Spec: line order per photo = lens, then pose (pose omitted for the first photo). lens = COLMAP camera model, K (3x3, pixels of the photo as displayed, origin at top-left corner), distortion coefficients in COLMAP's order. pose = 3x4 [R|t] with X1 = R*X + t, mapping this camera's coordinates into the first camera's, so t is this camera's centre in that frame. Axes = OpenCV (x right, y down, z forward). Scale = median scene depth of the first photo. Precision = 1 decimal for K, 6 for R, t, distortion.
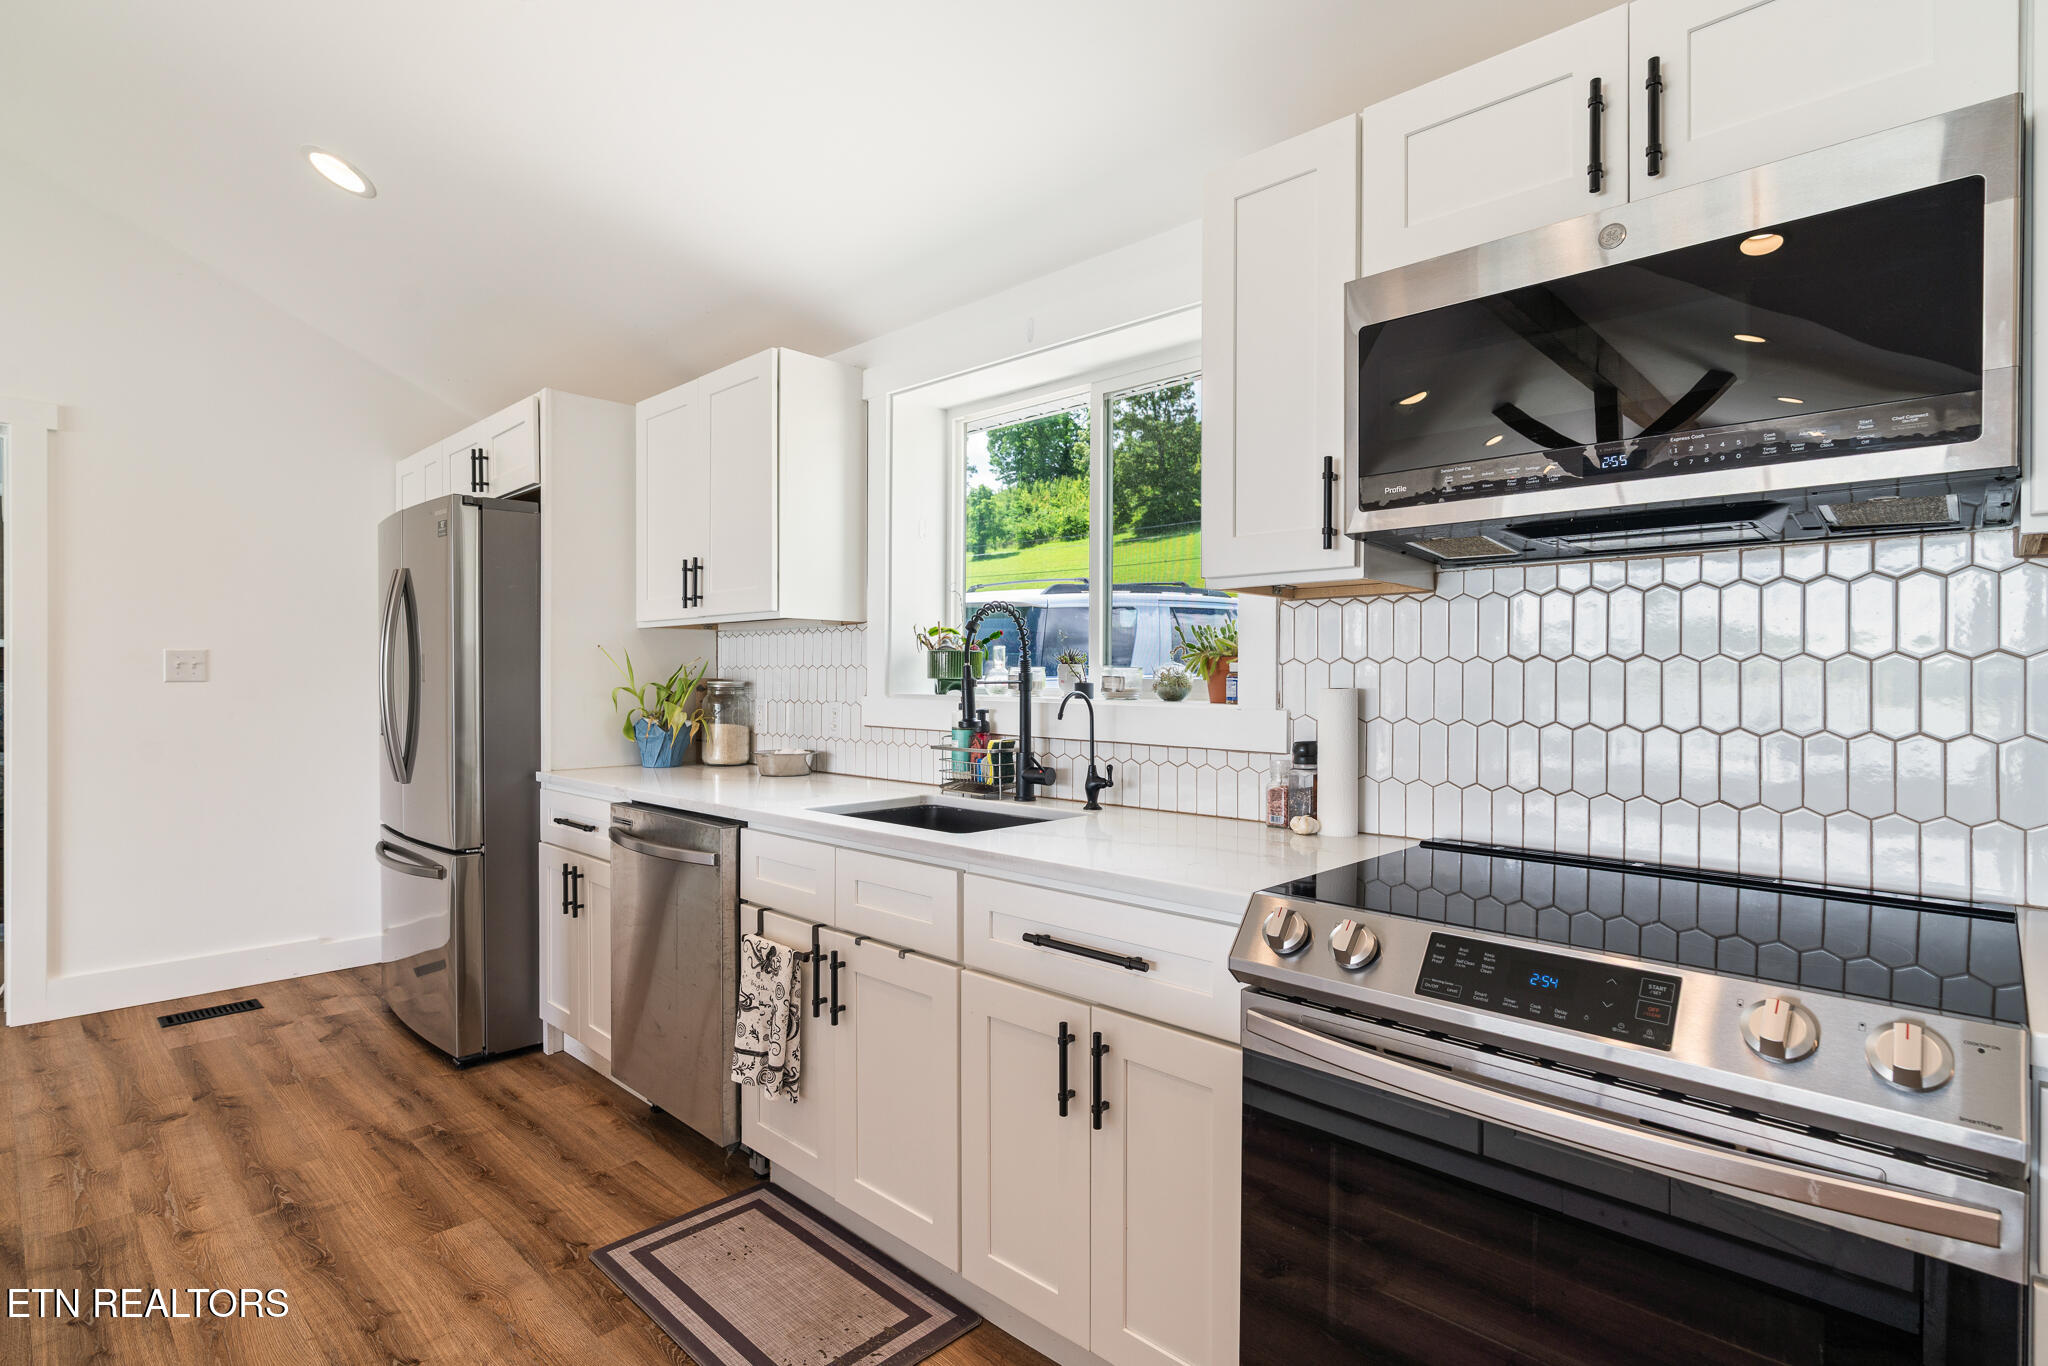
lens RADIAL K [[1042.6, 0, 1011.1], [0, 1042.6, 650.7], [0, 0, 1]] dist [-0.001821, 0.001078]
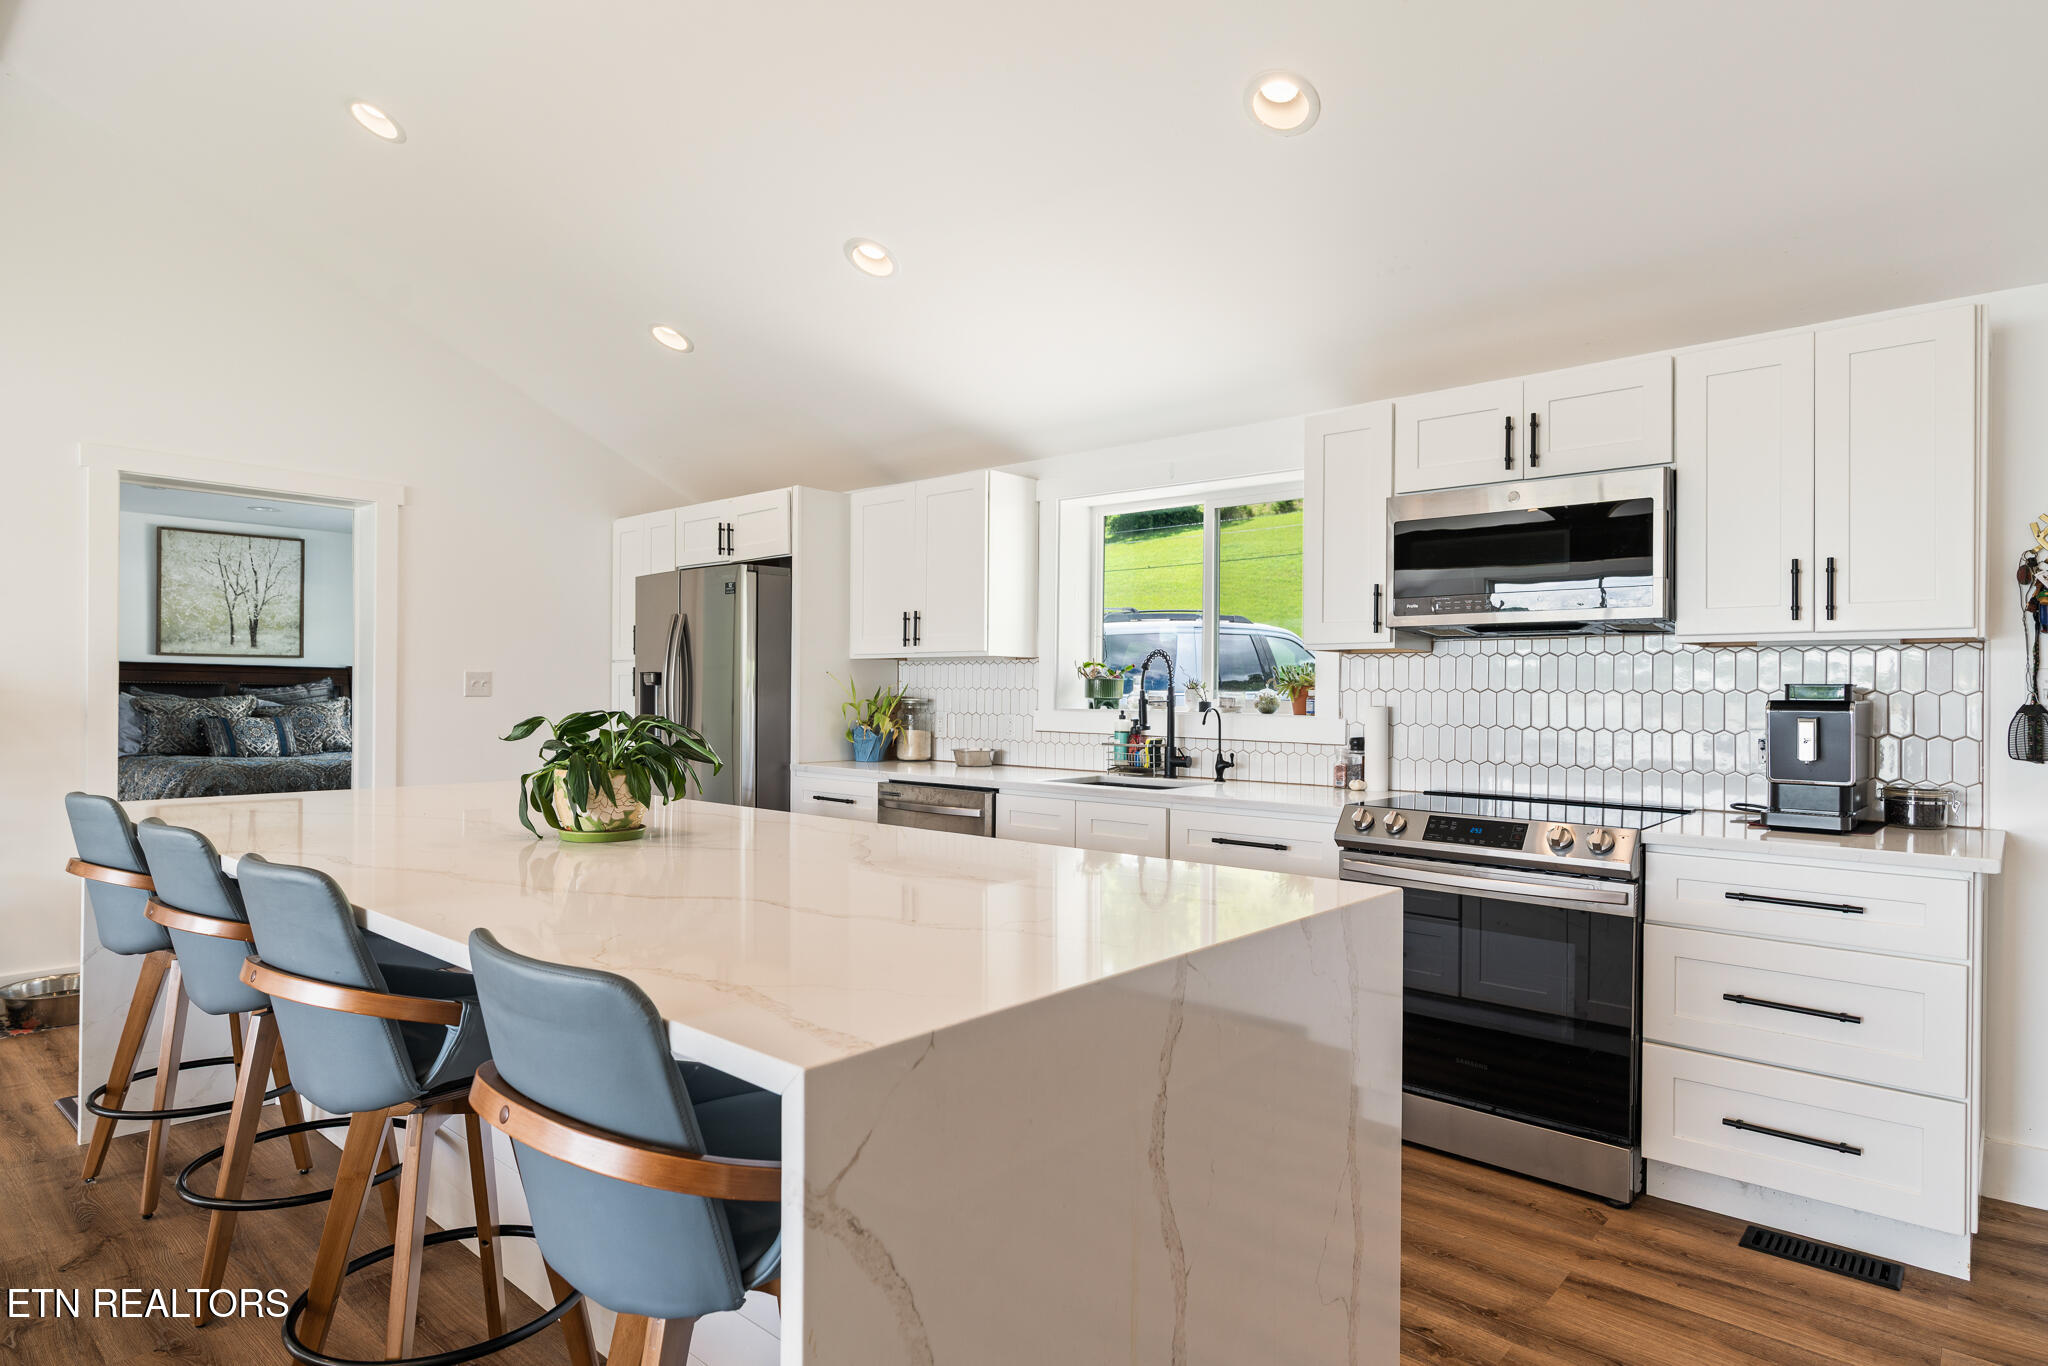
lens RADIAL K [[1172.1, 0, 1015.2], [0, 1172.1, 651.3], [0, 0, 1]] dist [0.009279, 0.009401]
pose [[0.999102, 0.006761, 0.041822, -0.313975], [-0.006392, 0.999940, -0.008948, -0.028901], [-0.041880, 0.008672, 0.999085, -0.785428]]
